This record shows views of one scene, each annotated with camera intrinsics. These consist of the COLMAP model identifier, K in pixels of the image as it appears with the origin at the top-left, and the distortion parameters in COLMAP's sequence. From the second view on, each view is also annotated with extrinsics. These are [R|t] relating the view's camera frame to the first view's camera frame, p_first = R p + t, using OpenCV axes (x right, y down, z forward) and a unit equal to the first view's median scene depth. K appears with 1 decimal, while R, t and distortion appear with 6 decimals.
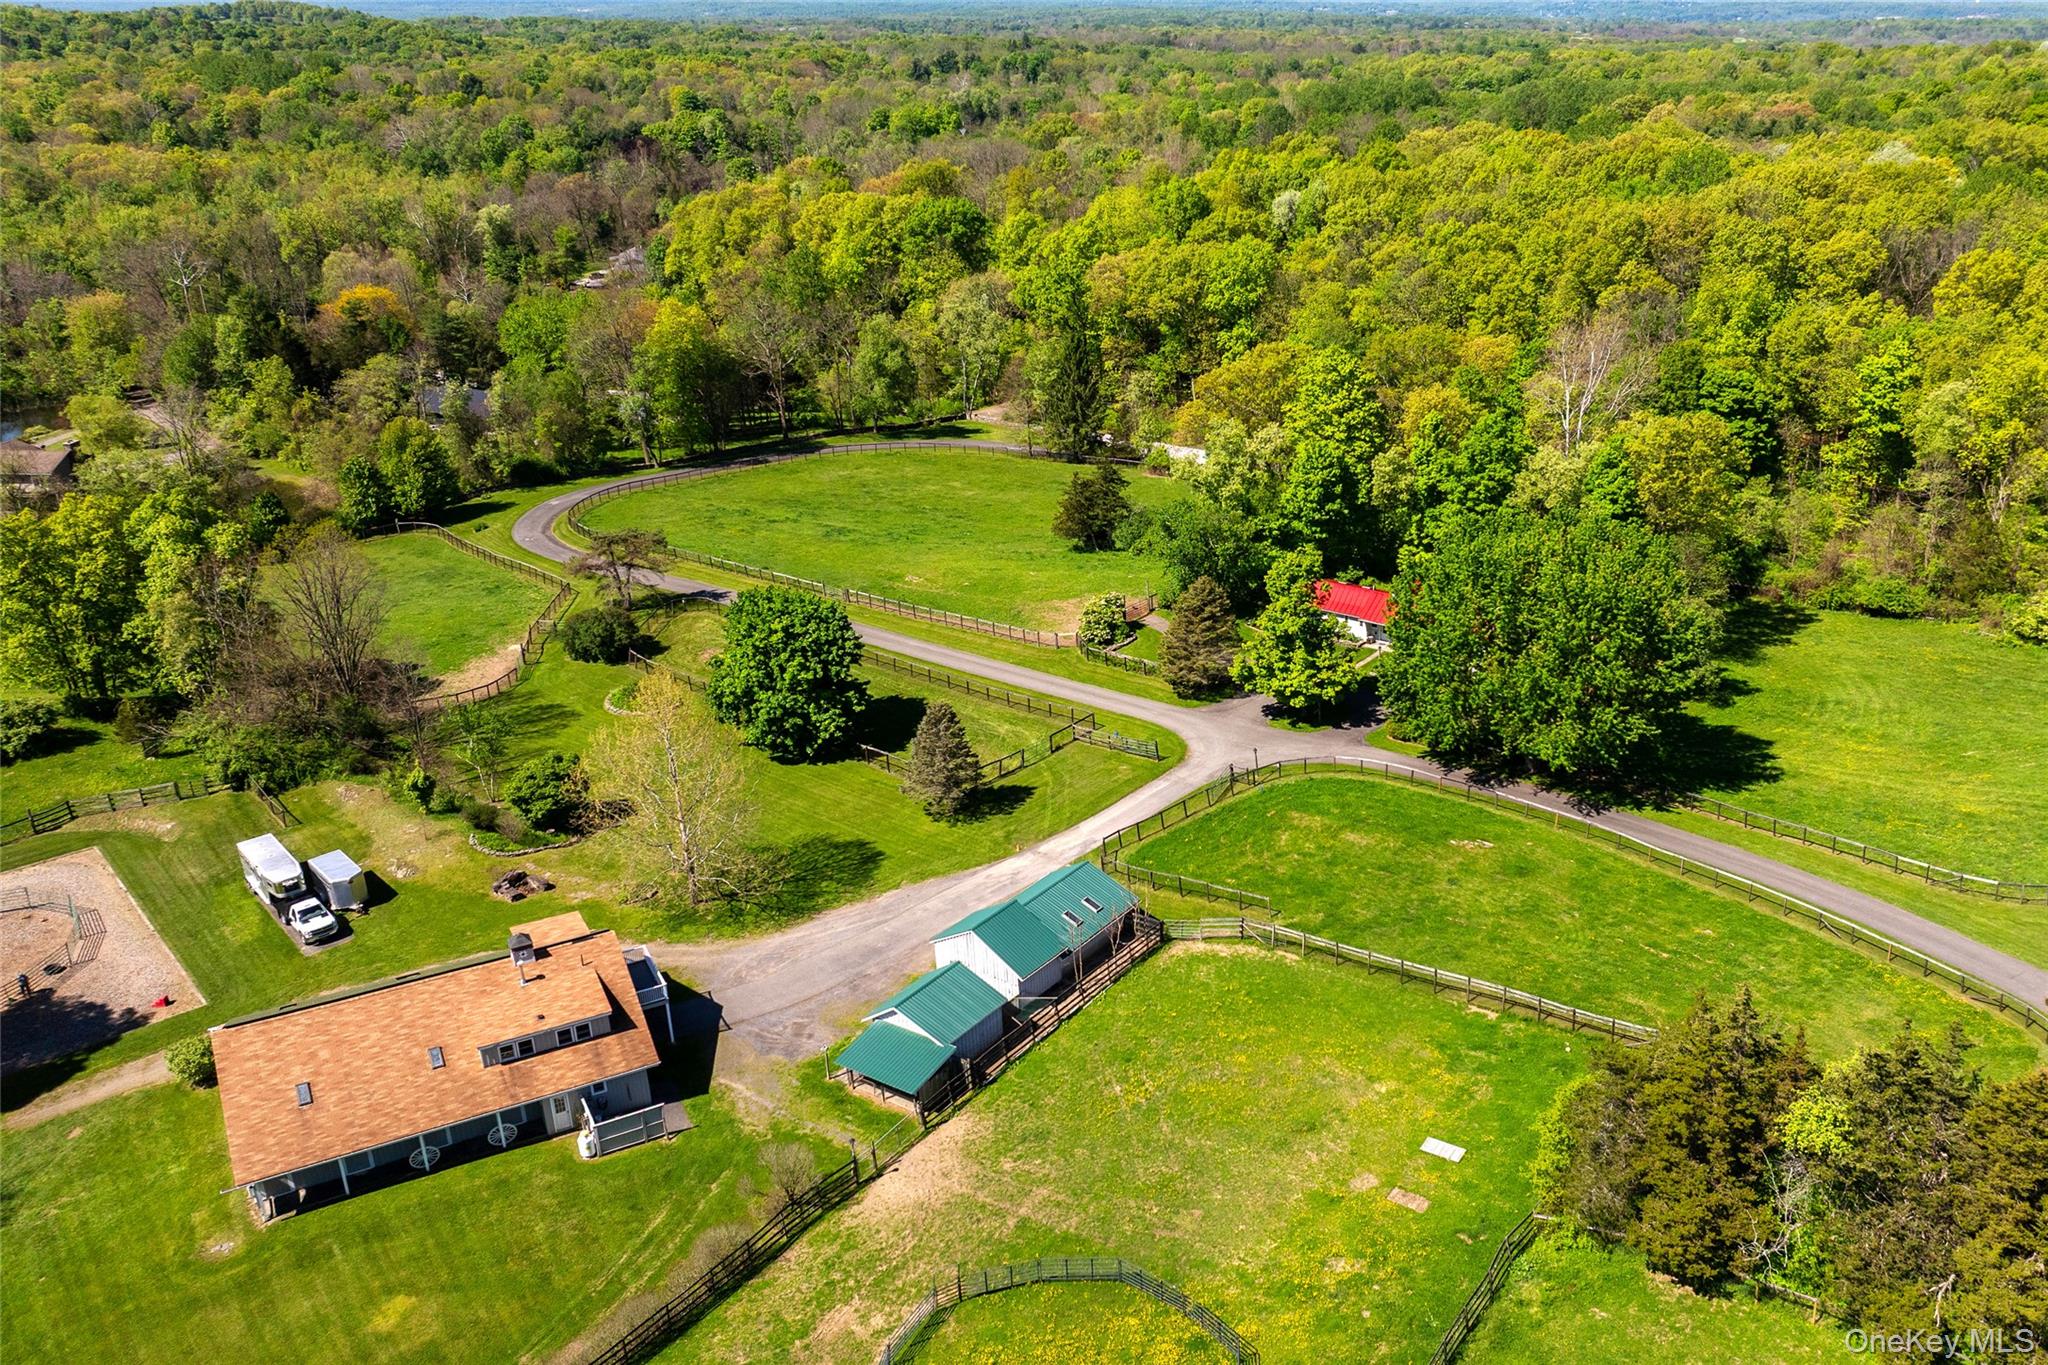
lens RADIAL K [[1386.8, 0, 1024.6], [0, 1386.8, 640.4], [0, 0, 1]] dist [-0.081839, 0.093890]
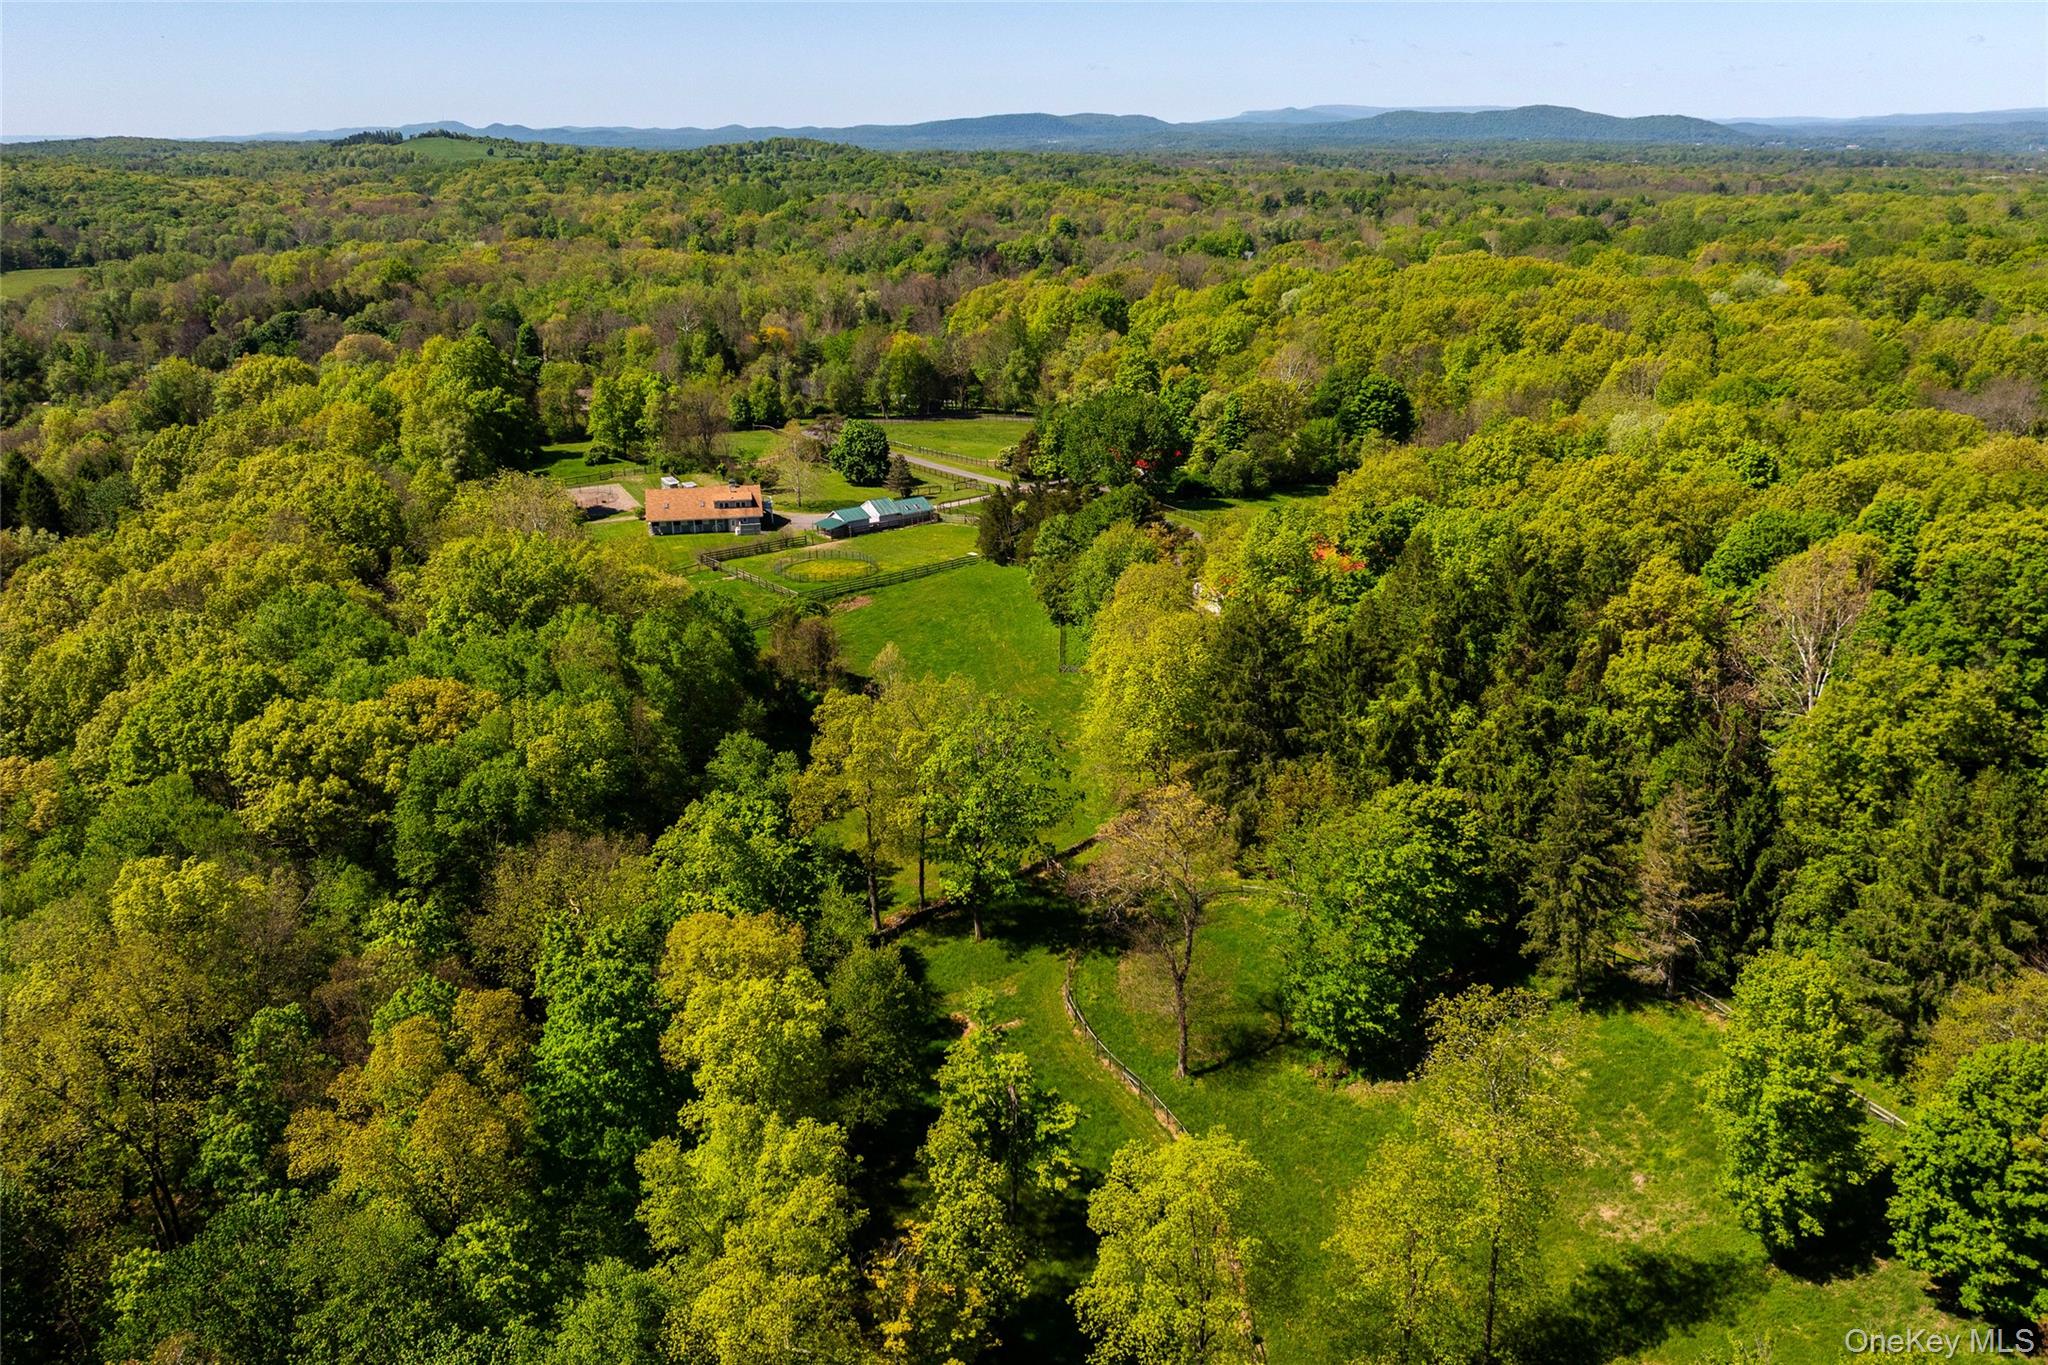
lens RADIAL K [[1427.5, 0, 1024.0], [0, 1427.5, 682.5], [0, 0, 1]] dist [-0.004908, -0.023425]
pose [[0.947510, 0.107926, -0.300958, 0.289641], [-0.126931, 0.990923, -0.044264, 0.159319], [0.293449, 0.080141, 0.952610, -0.424035]]
